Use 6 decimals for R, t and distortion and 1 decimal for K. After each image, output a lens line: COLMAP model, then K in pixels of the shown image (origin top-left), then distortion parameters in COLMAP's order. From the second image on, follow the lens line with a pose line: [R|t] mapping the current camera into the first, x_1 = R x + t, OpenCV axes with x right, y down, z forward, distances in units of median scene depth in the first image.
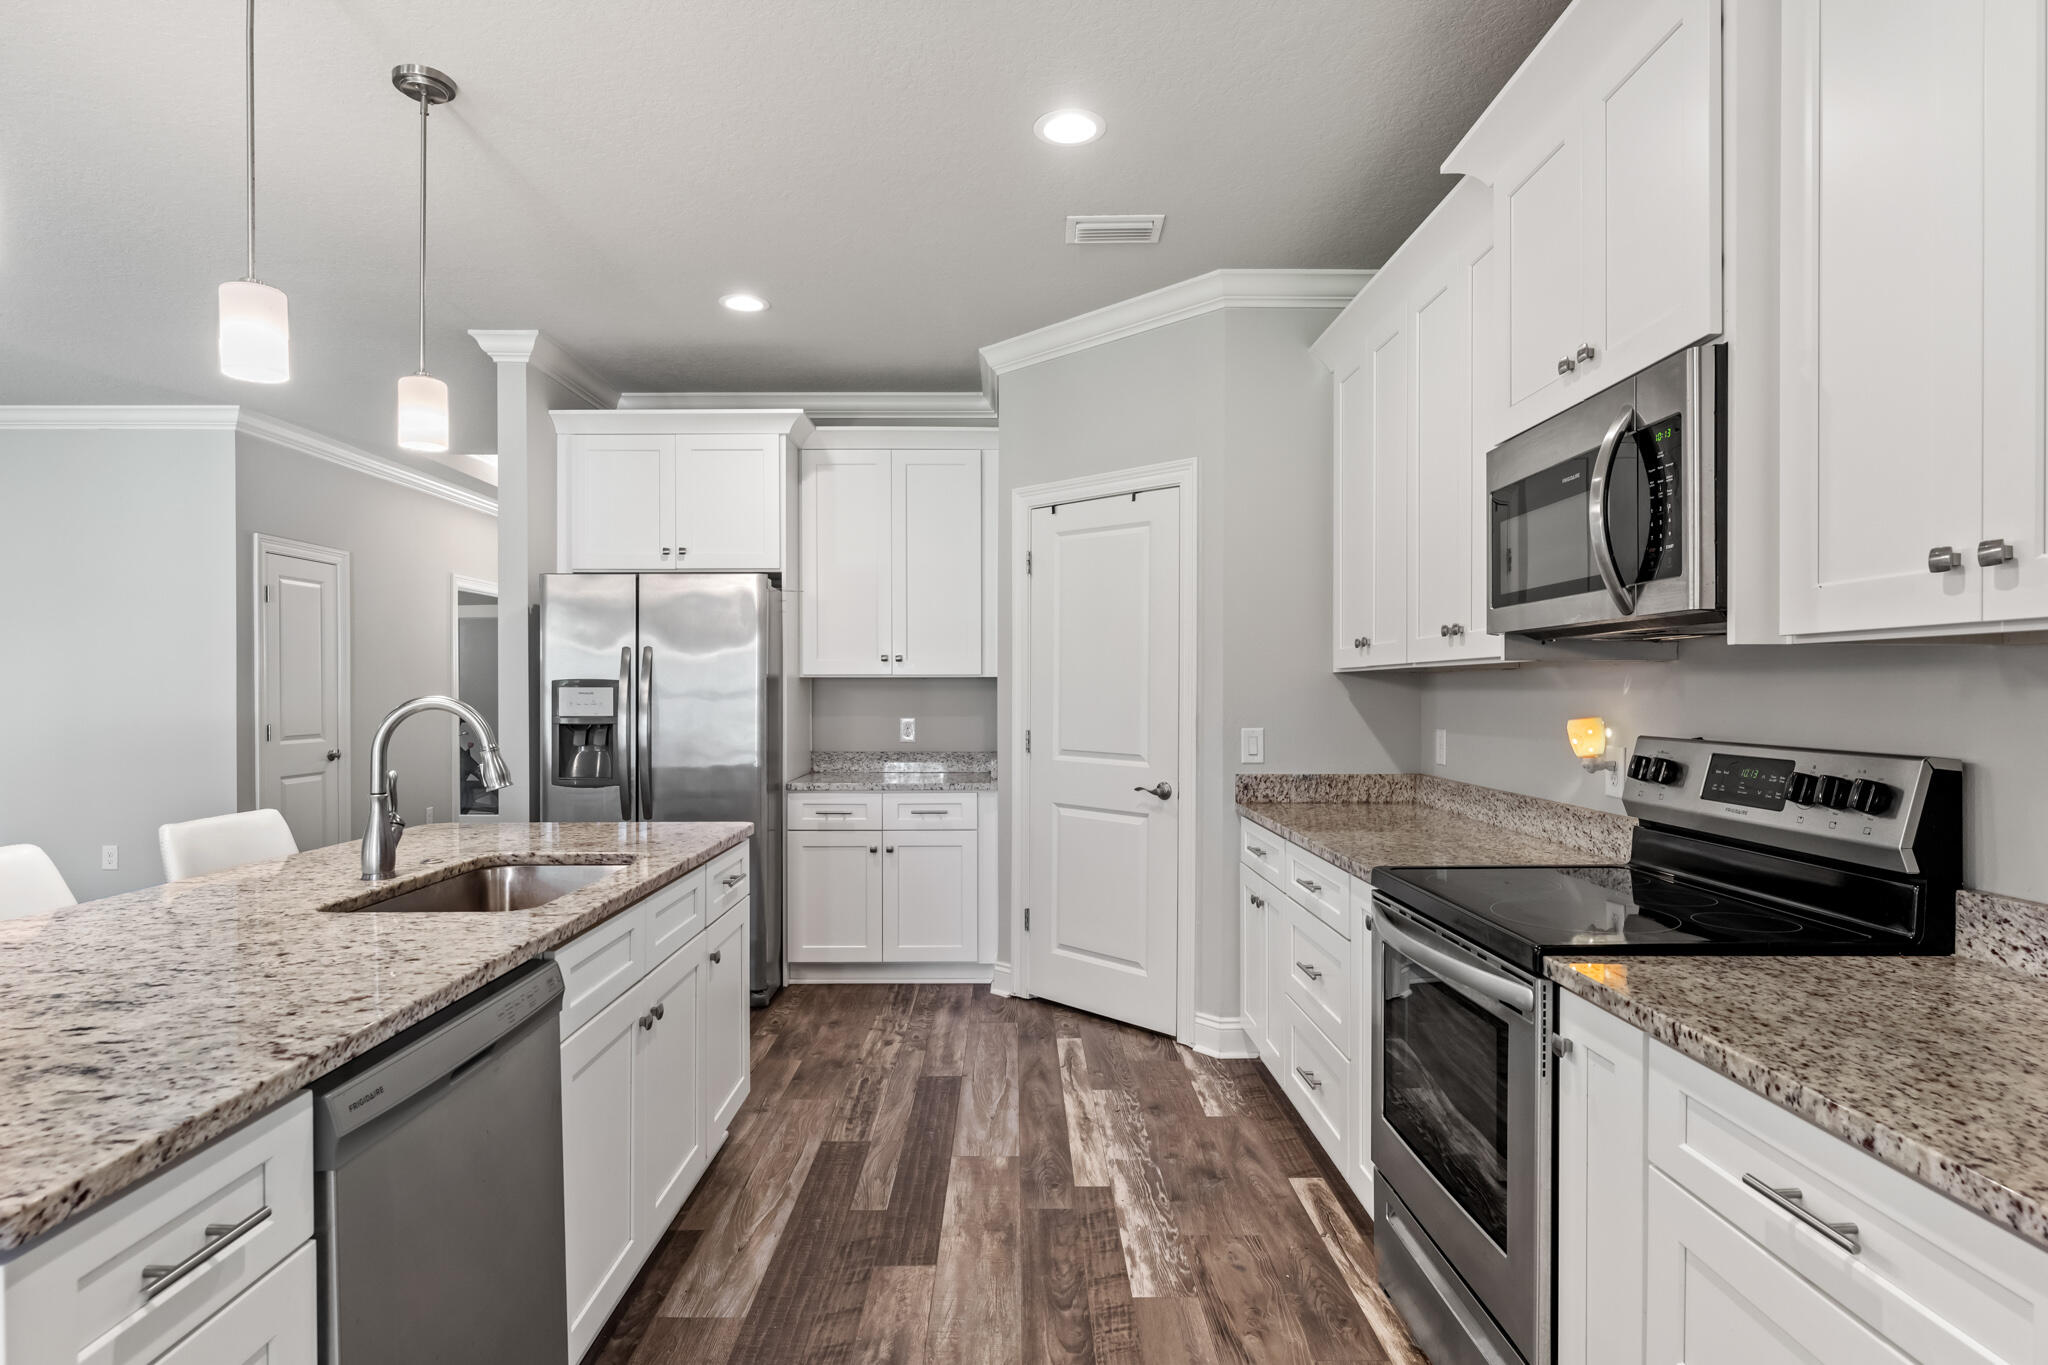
lens RADIAL K [[1099.5, 0, 1020.5], [0, 1099.5, 687.6], [0, 0, 1]] dist [0.001127, -0.000041]
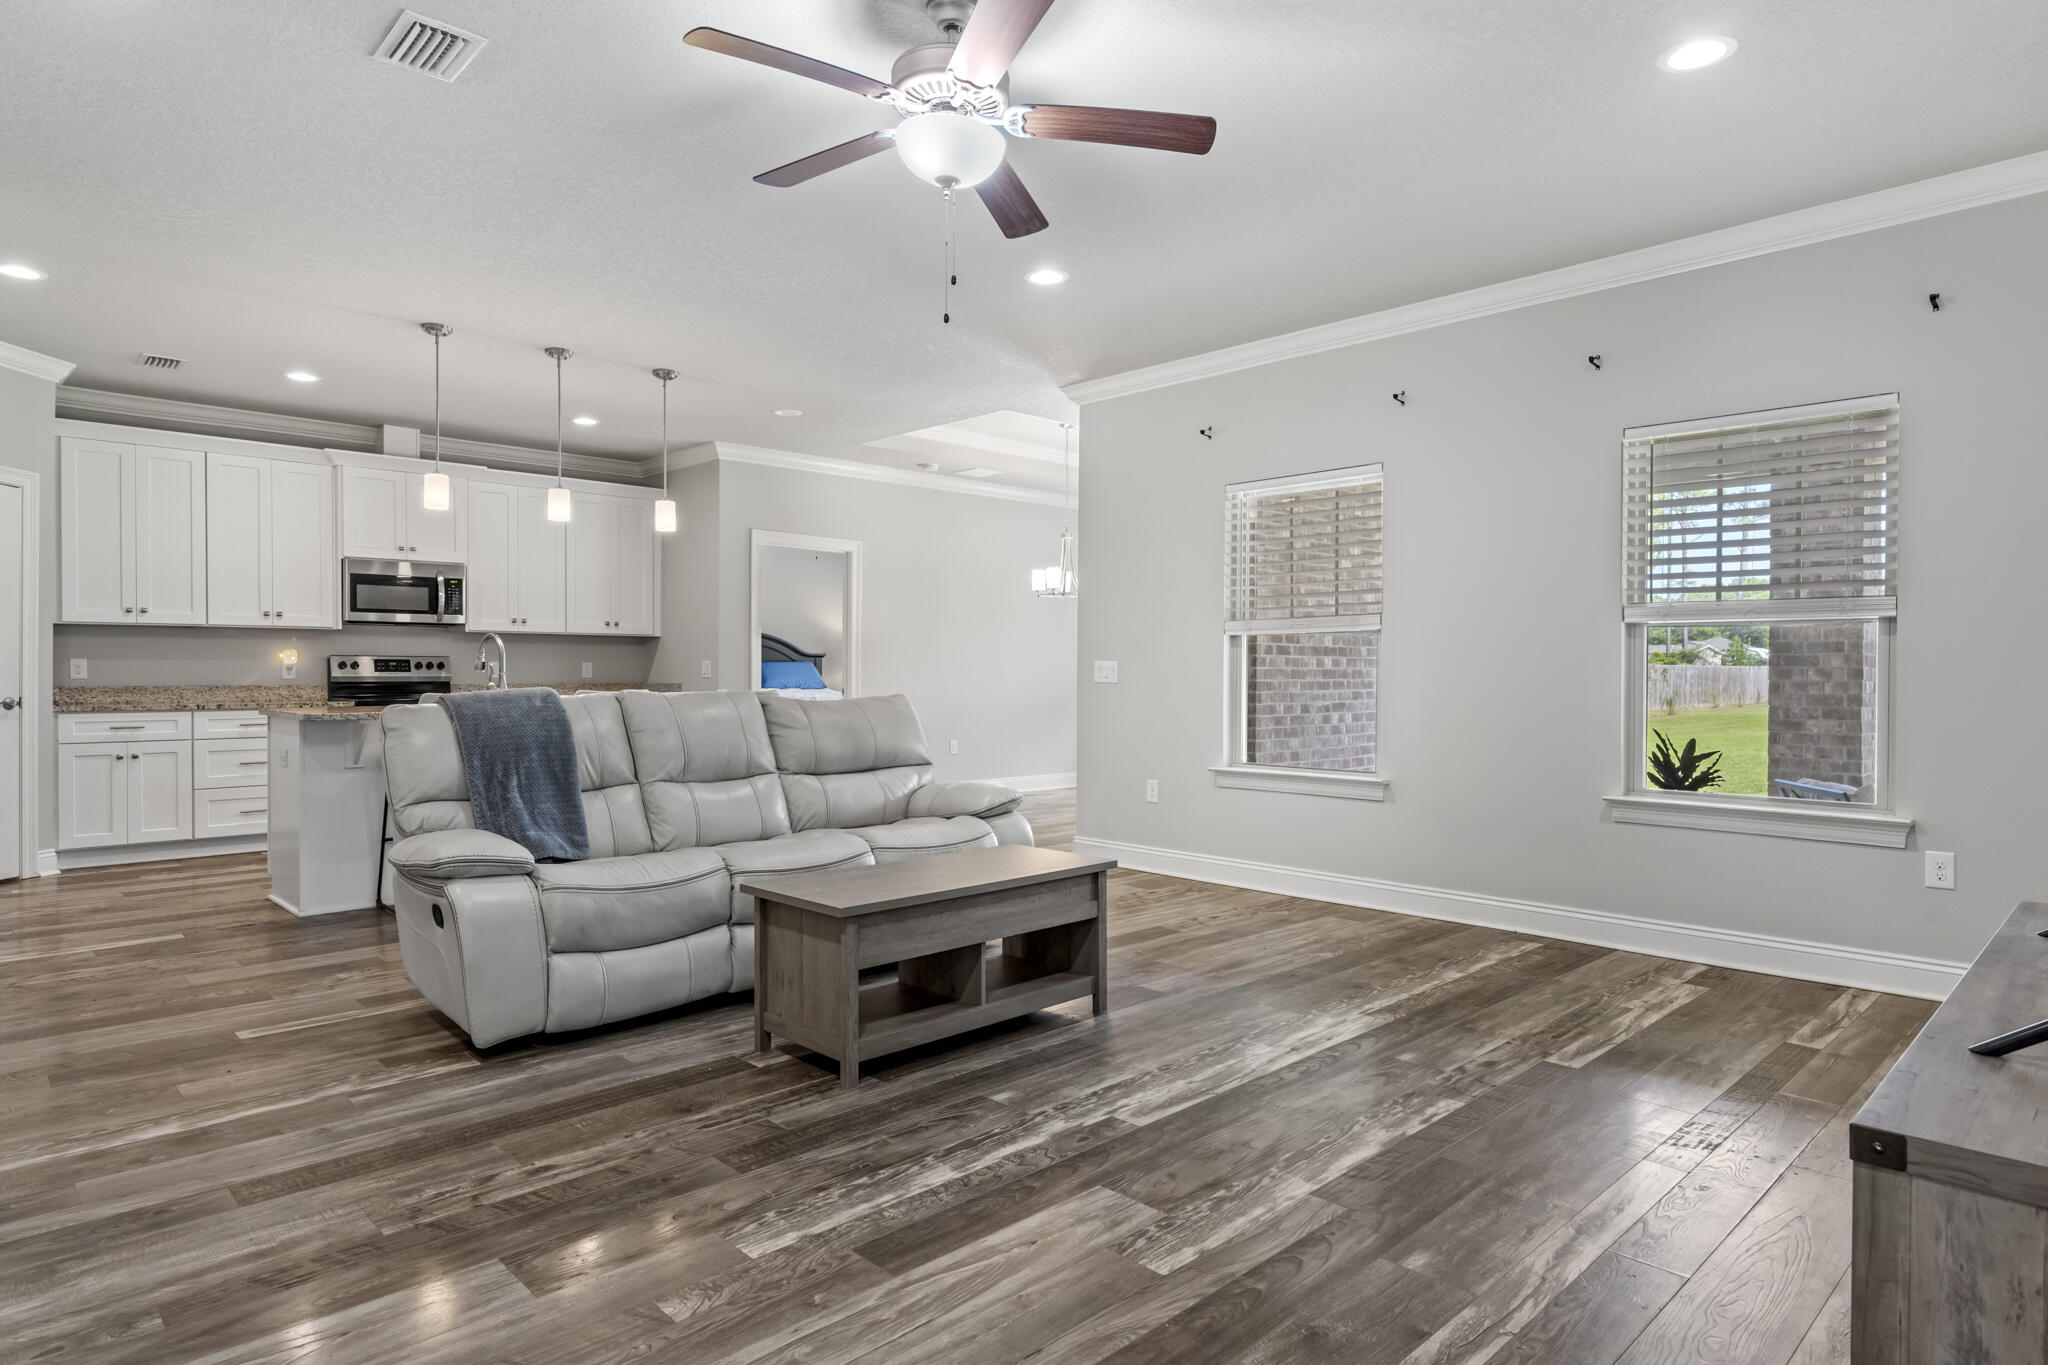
lens RADIAL K [[1159.9, 0, 1015.1], [0, 1159.9, 683.8], [0, 0, 1]] dist [-0.000743, -0.000707]
pose [[-0.690876, -0.008419, 0.722924, -1.676085], [-0.001947, 0.999950, 0.009784, 0.048427], [-0.722971, 0.005352, -0.690858, 1.012806]]
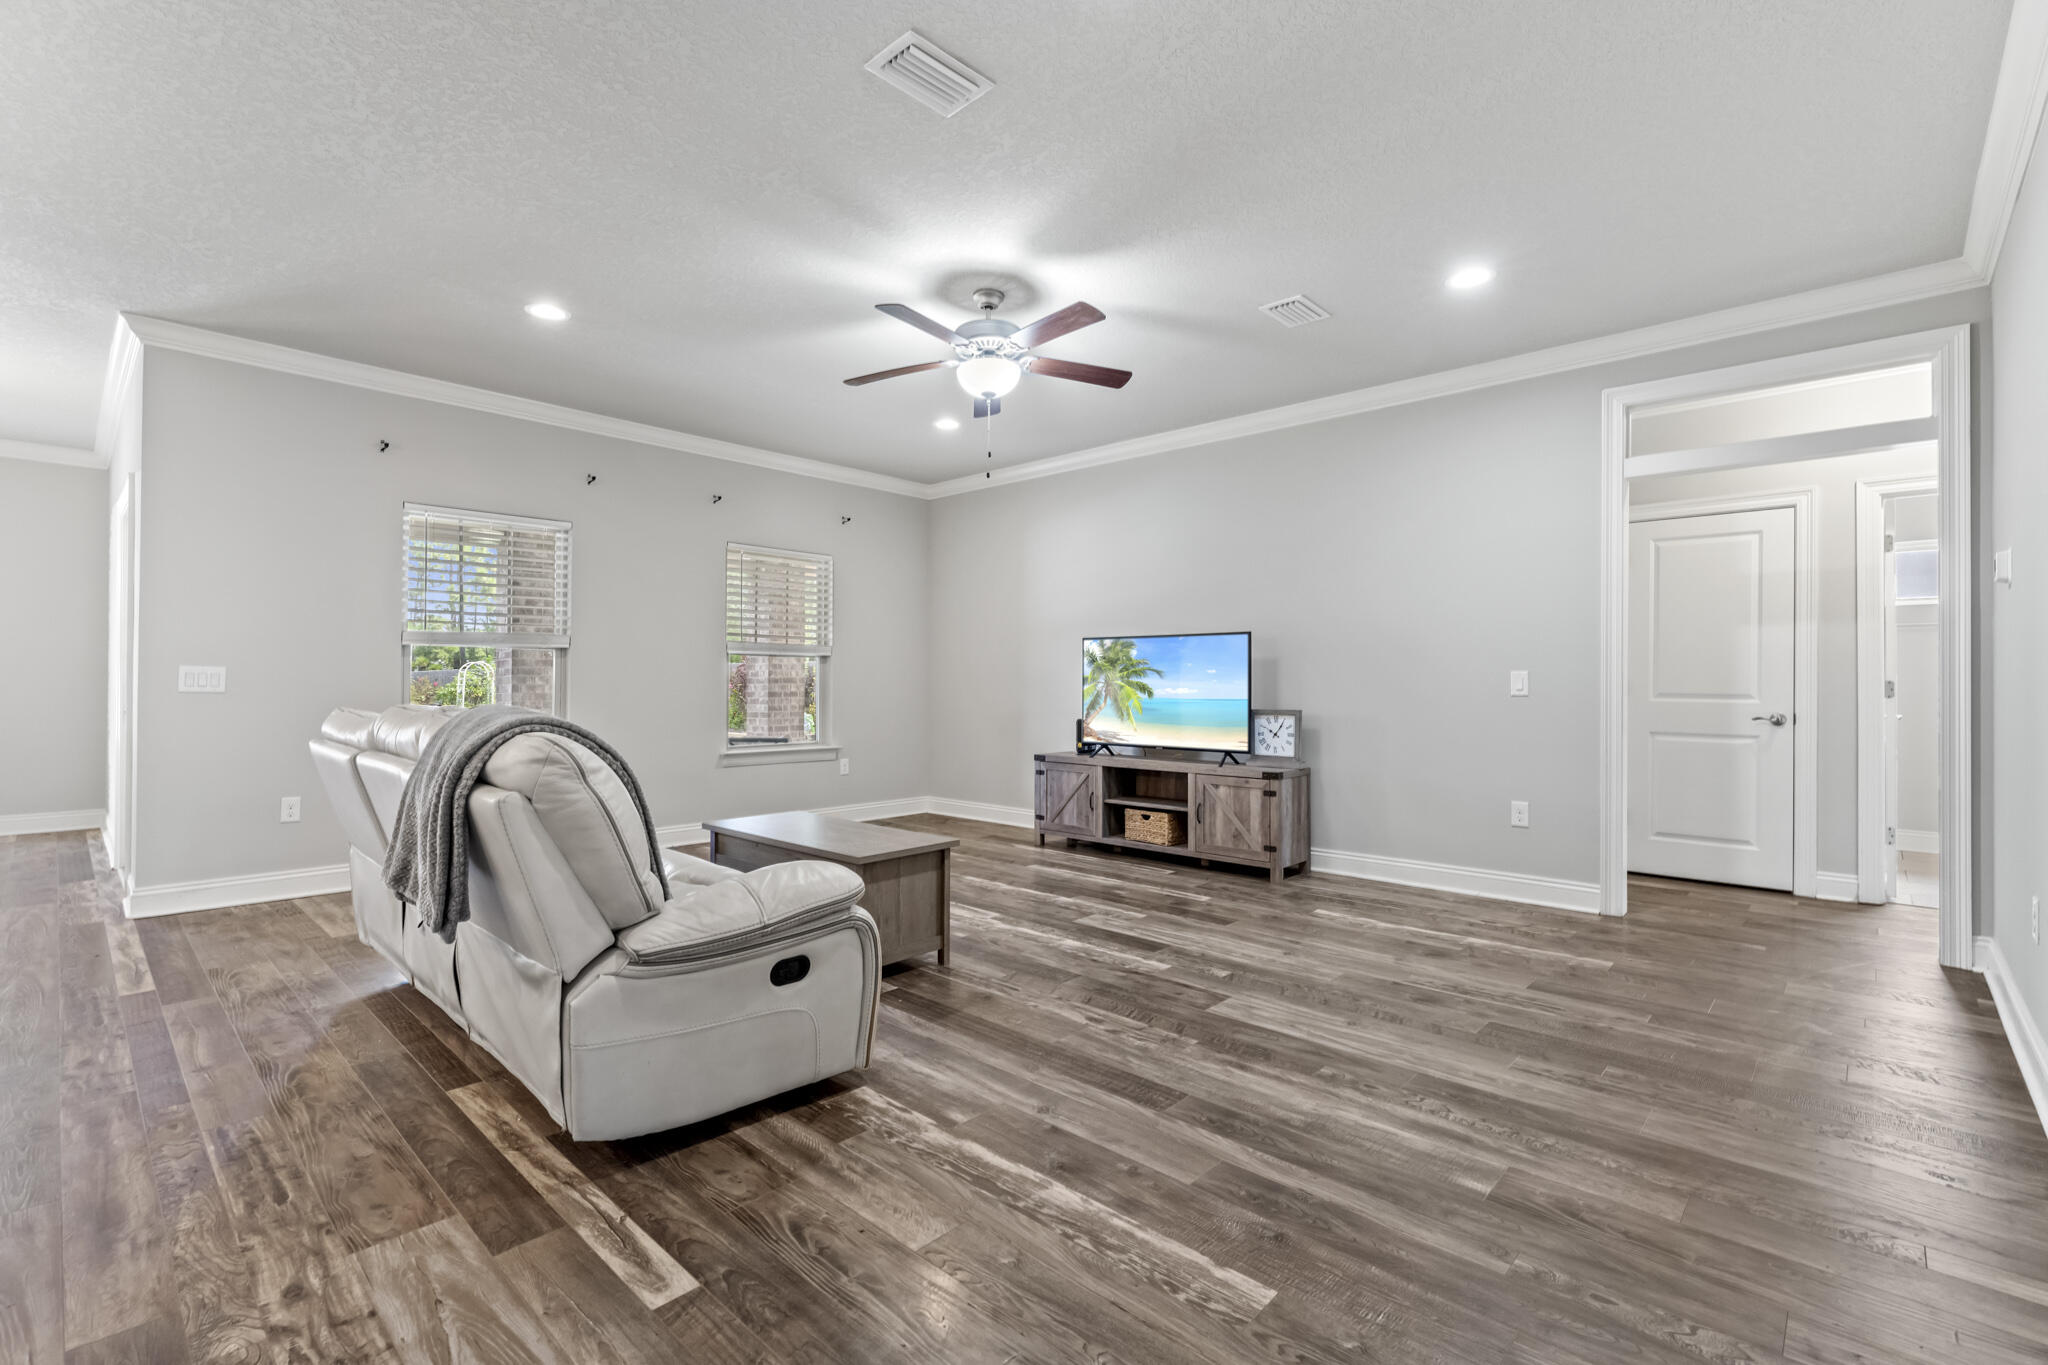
lens RADIAL K [[906.1, 0, 1013.1], [0, 906.1, 680.3], [0, 0, 1]] dist [-0.001132, -0.000131]
pose [[-0.688441, -0.003479, -0.725284, -0.556778], [-0.003600, 0.999993, -0.001379, 0.047455], [0.725283, 0.001662, -0.688448, 1.203964]]
